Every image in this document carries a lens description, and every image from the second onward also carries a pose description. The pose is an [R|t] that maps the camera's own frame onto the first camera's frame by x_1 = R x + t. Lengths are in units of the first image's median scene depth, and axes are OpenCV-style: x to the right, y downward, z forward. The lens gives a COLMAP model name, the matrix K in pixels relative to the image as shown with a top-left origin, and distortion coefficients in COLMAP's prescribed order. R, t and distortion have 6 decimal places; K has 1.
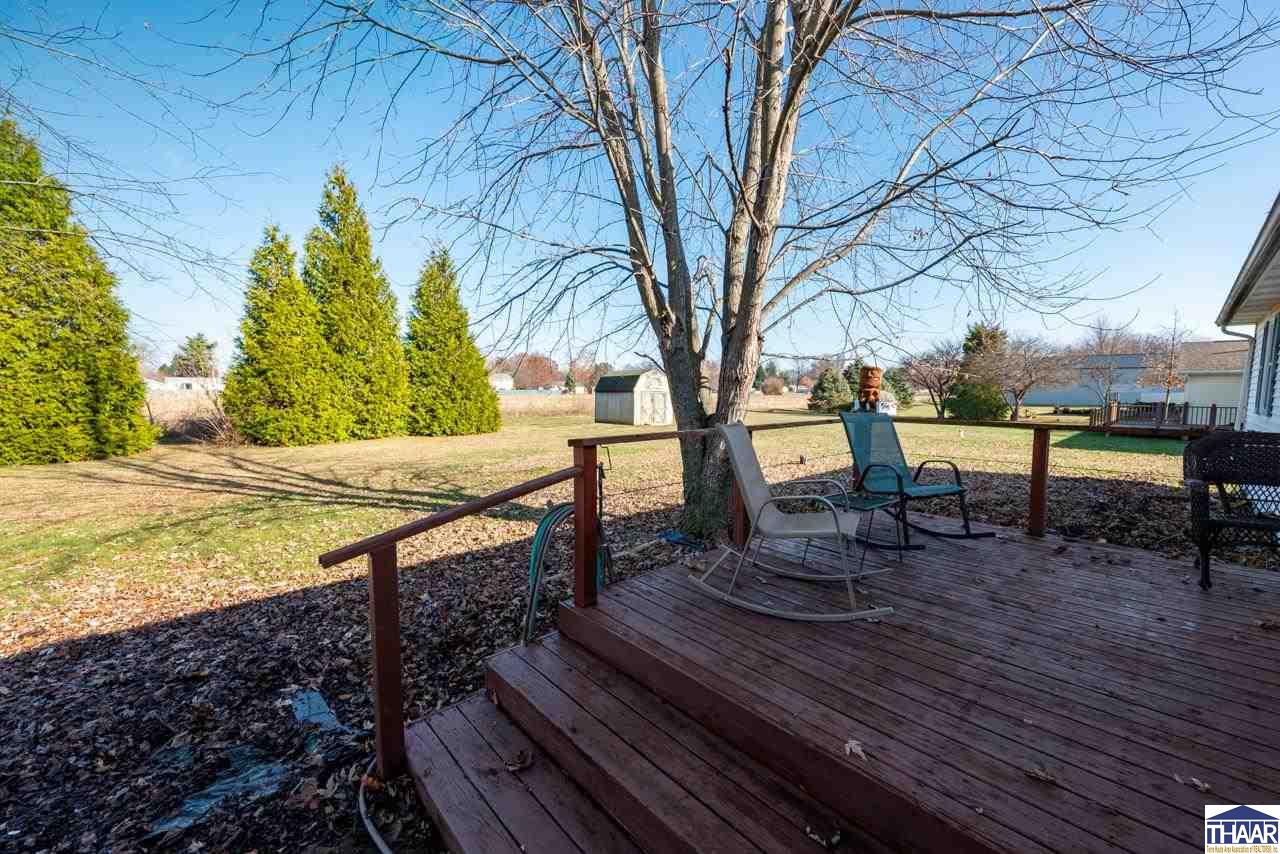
lens RADIAL K [[500.4, 0, 635.9], [0, 500.4, 430.7], [0, 0, 1]] dist [-0.000384, 0.000204]
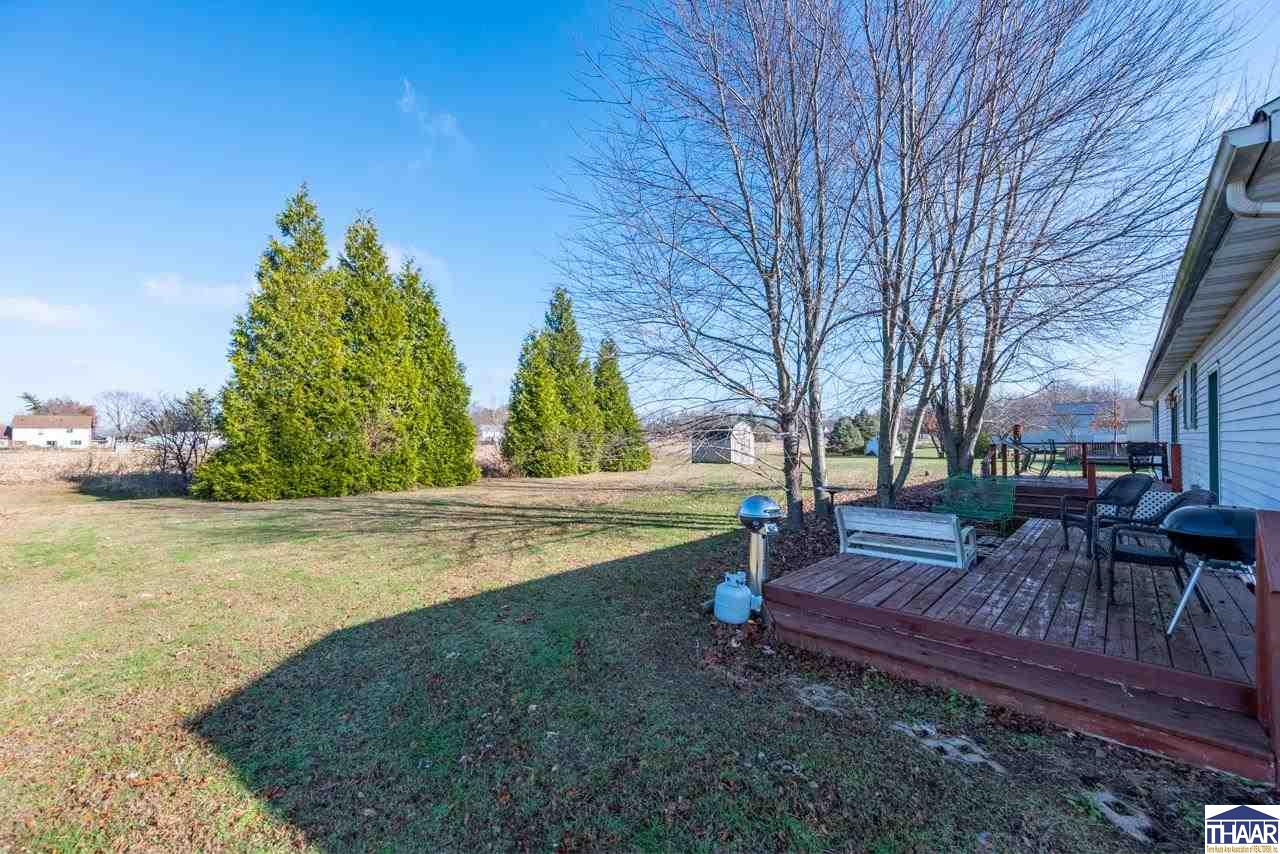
lens RADIAL K [[500.4, 0, 644.1], [0, 500.4, 427.6], [0, 0, 1]] dist [-0.000384, 0.000204]
pose [[0.997963, -0.011656, 0.062724, -0.381774], [0.018157, 0.994401, -0.104098, 0.031631], [-0.061159, 0.105025, 0.992587, -0.345344]]
